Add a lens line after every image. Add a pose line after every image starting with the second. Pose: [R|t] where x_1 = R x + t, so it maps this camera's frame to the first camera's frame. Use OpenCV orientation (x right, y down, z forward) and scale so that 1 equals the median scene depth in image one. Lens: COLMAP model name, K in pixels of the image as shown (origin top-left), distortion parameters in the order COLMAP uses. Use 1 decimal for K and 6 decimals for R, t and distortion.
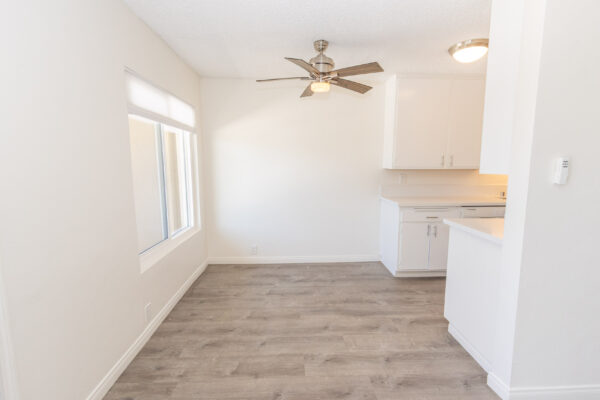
lens RADIAL K [[280.4, 0, 300.0], [0, 280.4, 200.0], [0, 0, 1]] dist [-0.000253, -0.000088]
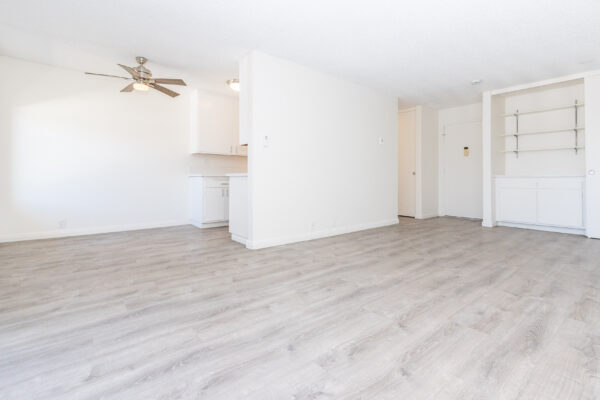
lens RADIAL K [[287.2, 0, 319.7], [0, 287.2, 177.6], [0, 0, 1]] dist [0.001299, -0.000114]
pose [[0.771251, 0.004227, 0.636517, -0.125616], [0.078558, 0.991701, -0.101771, 0.227794], [-0.631665, 0.128494, 0.764518, -0.526200]]
